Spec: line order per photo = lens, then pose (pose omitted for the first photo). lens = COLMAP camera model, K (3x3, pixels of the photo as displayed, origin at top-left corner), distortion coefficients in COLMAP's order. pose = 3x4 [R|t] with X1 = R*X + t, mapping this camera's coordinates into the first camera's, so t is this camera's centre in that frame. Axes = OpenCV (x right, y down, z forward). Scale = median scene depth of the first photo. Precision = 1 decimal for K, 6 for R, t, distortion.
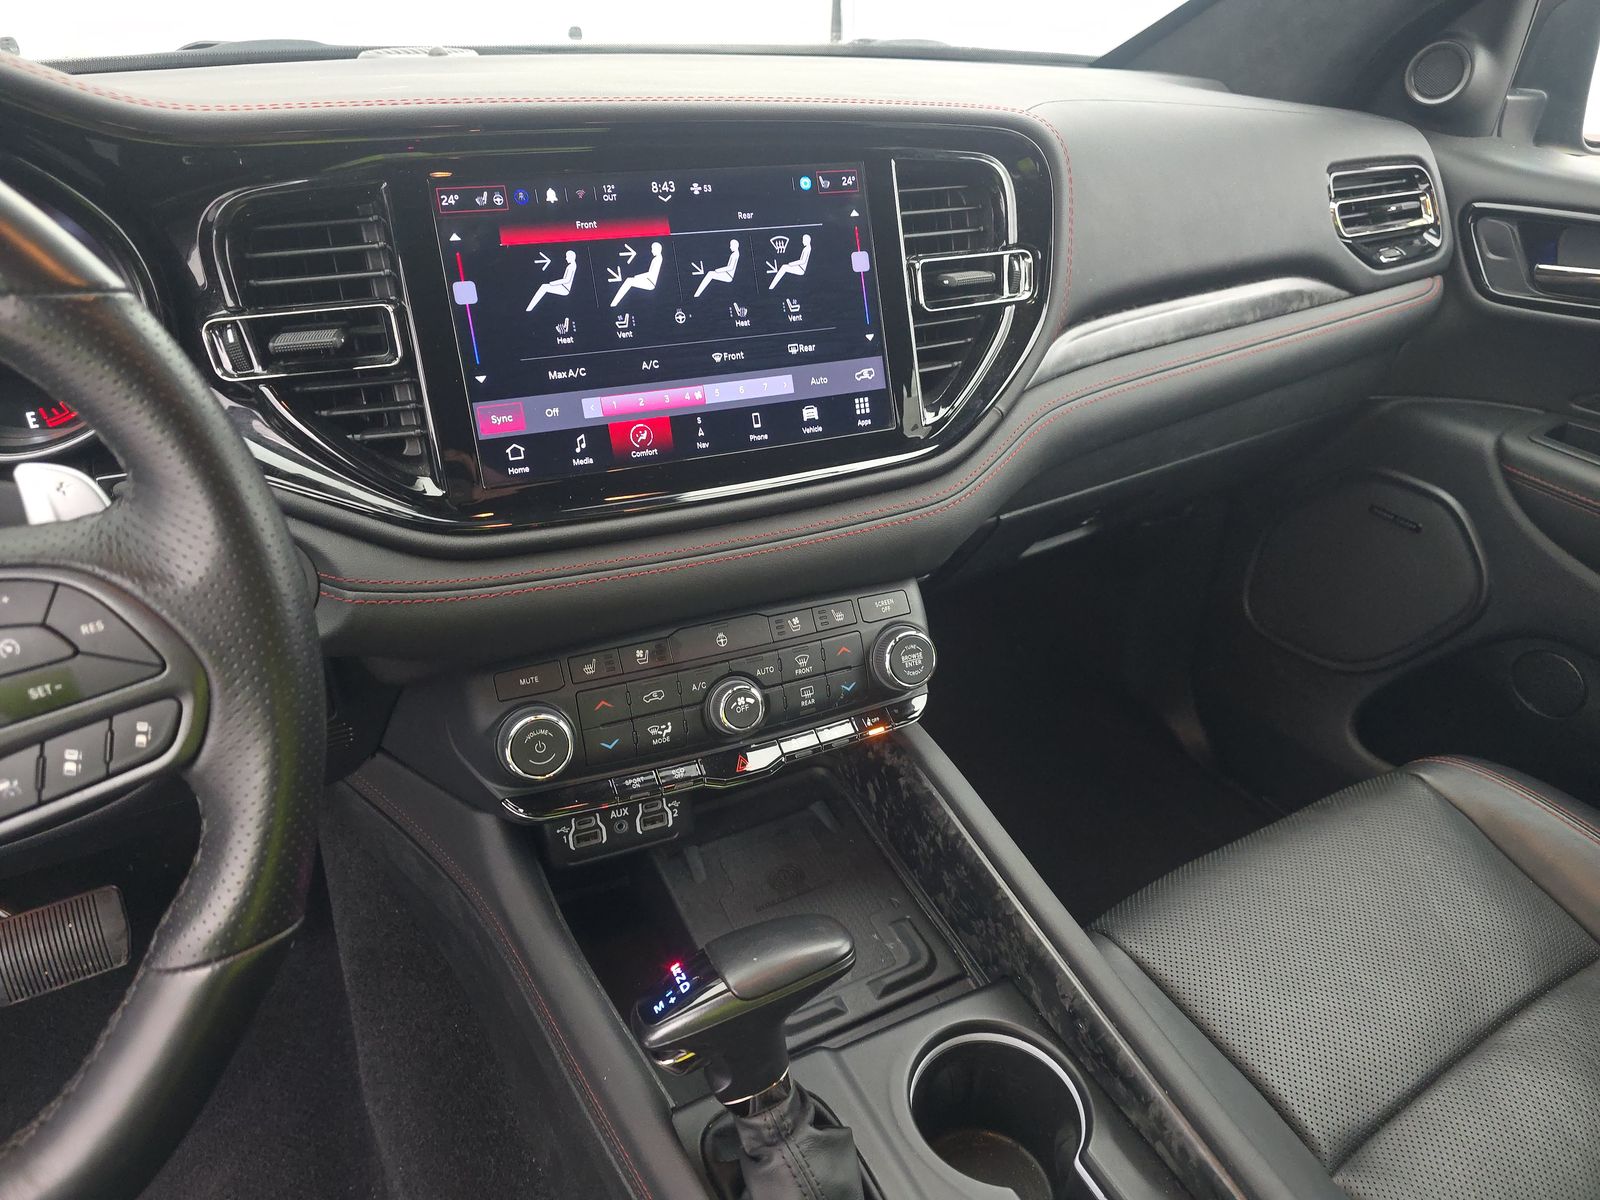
lens RADIAL K [[1059.5, 0, 733.2], [0, 1059.5, 629.6], [0, 0, 1]] dist [0.003799, -0.026547]
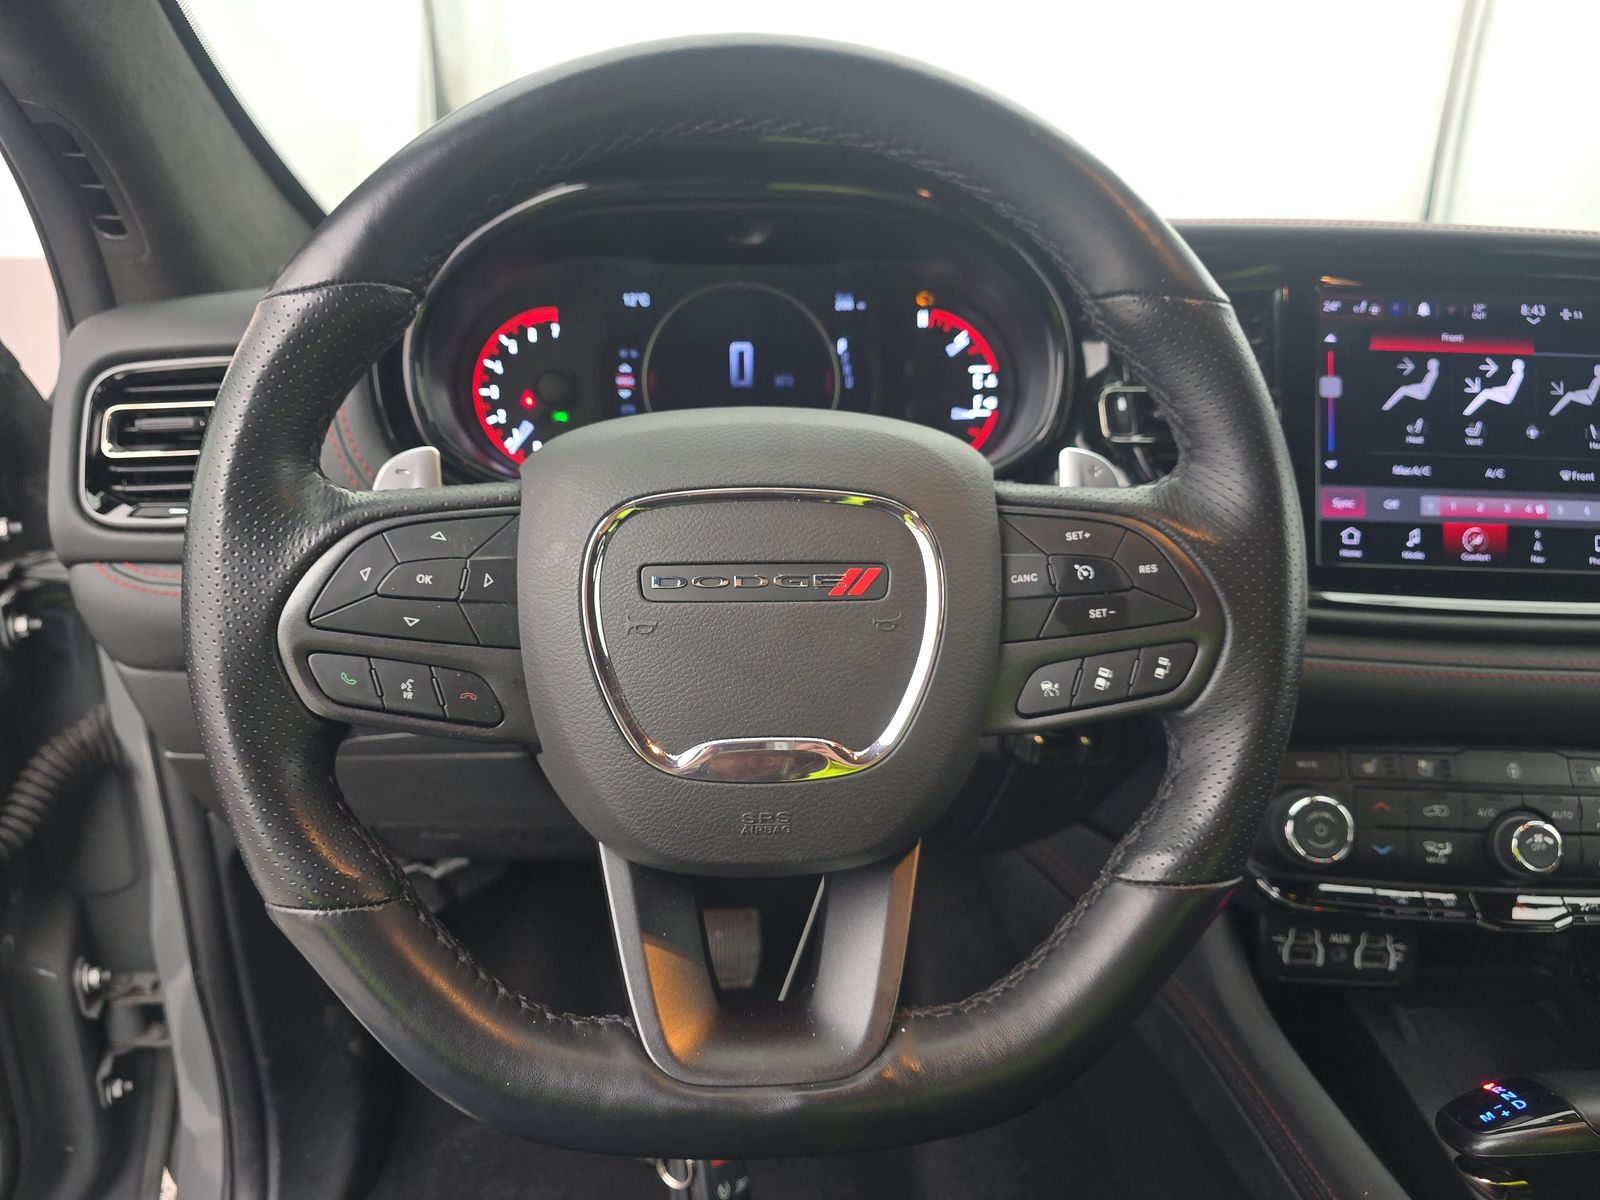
lens RADIAL K [[1059.5, 0, 789.6], [0, 1059.5, 596.1], [0, 0, 1]] dist [0.003799, -0.026547]
pose [[0.904937, 0.138764, -0.402285, -0.269453], [-0.217768, 0.963188, -0.157625, 0.168589], [0.365603, 0.230246, 0.901843, -0.123116]]
